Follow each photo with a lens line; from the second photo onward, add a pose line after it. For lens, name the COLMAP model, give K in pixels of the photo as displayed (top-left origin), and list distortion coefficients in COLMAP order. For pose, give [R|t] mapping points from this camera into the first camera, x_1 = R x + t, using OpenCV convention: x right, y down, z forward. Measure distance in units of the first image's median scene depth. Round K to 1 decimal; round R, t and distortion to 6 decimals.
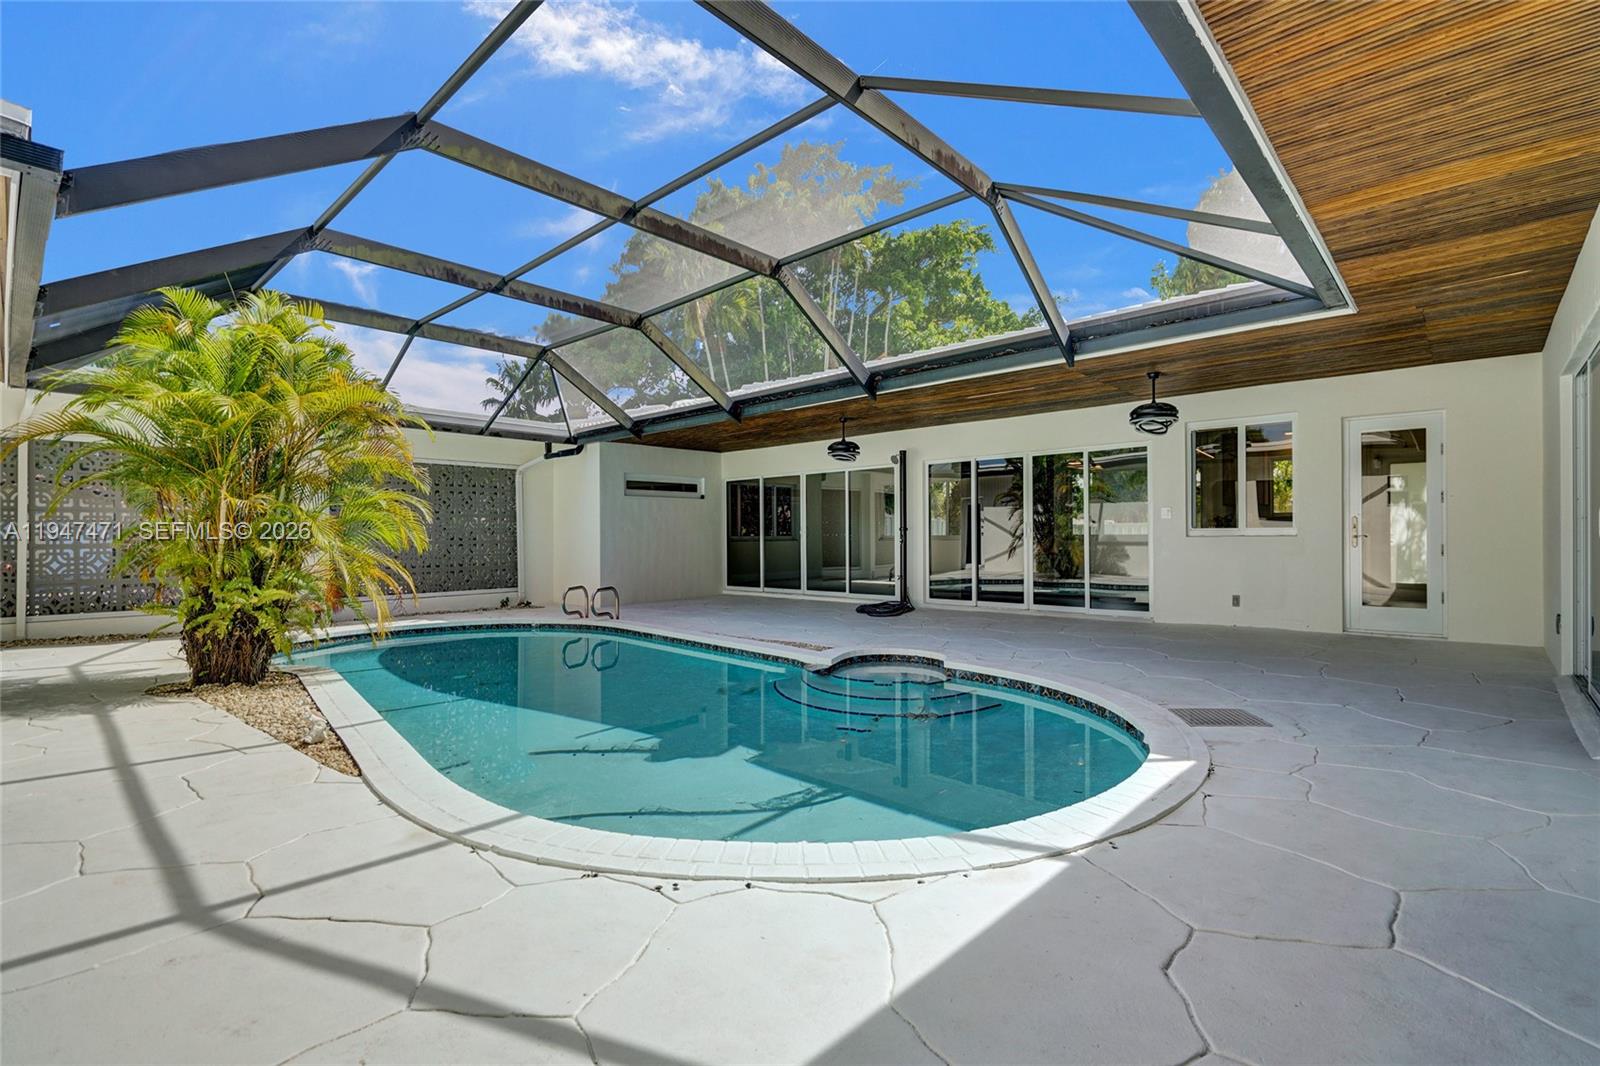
lens RADIAL K [[737.1, 0, 800.0], [0, 737.1, 533.0], [0, 0, 1]] dist [0.001322, 0.000086]
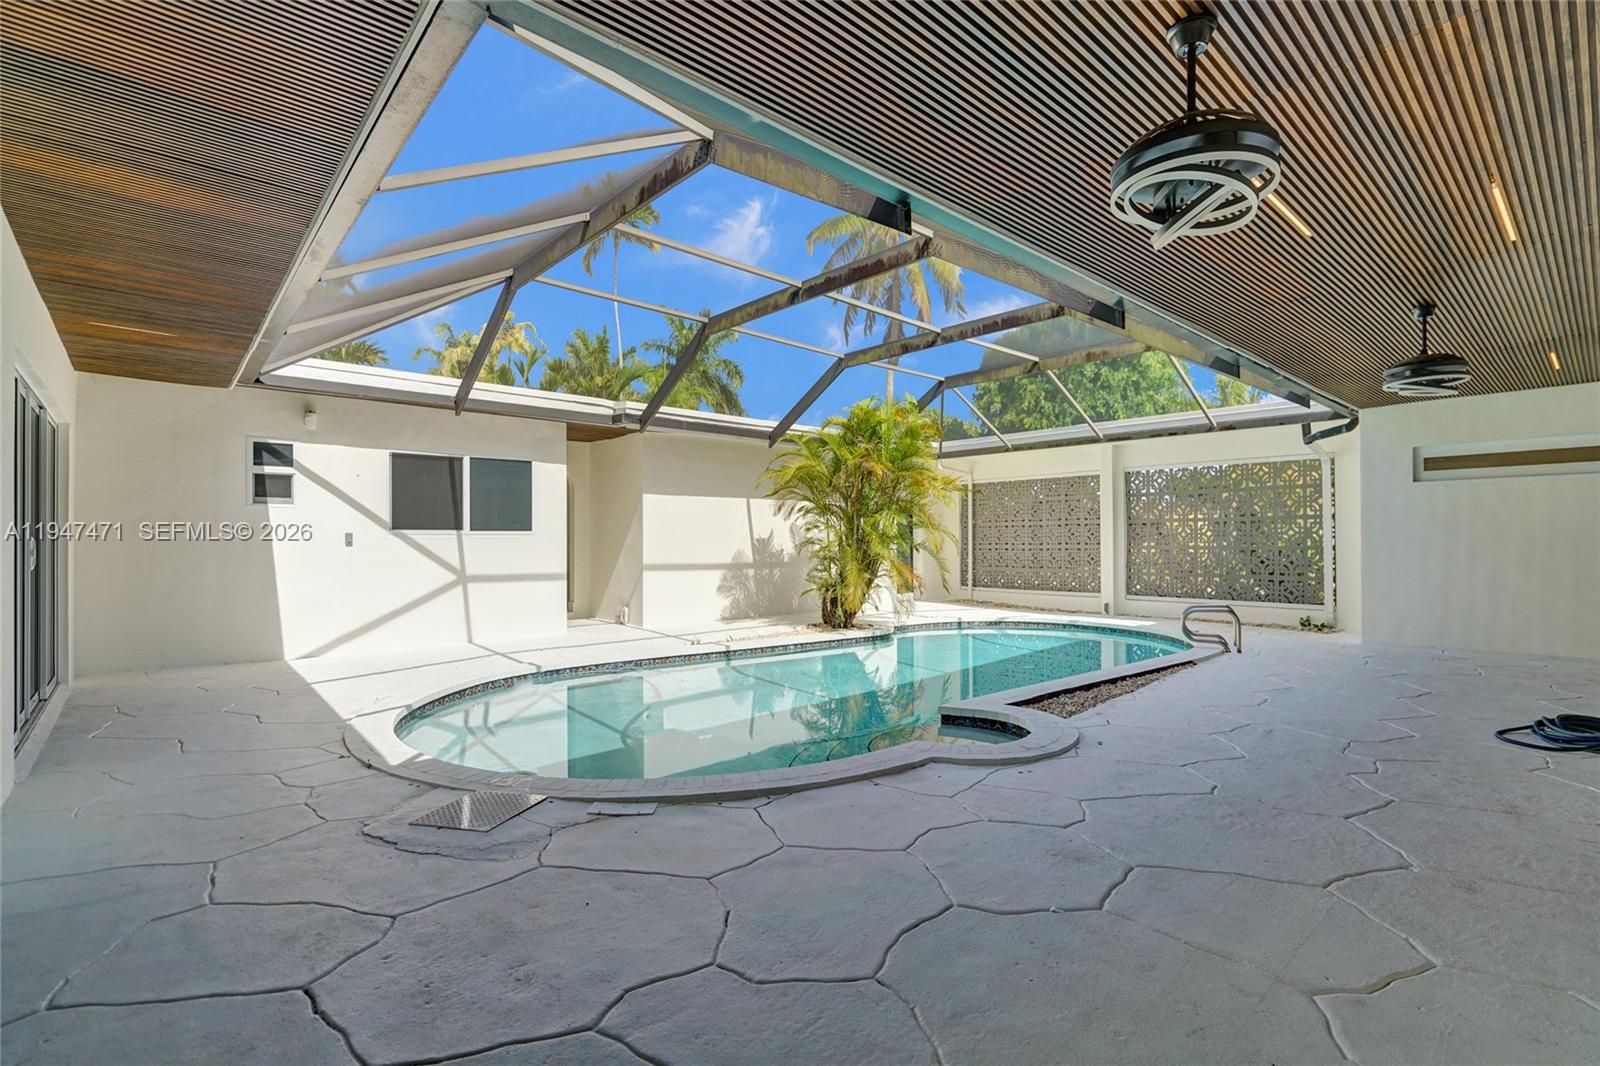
lens RADIAL K [[737.1, 0, 800.0], [0, 737.1, 533.0], [0, 0, 1]] dist [0.001322, 0.000086]
pose [[-0.109375, -0.002405, -0.993998, 0.497118], [0.010729, 0.999936, -0.003600, -0.008634], [0.993943, -0.011058, -0.109342, 0.549209]]
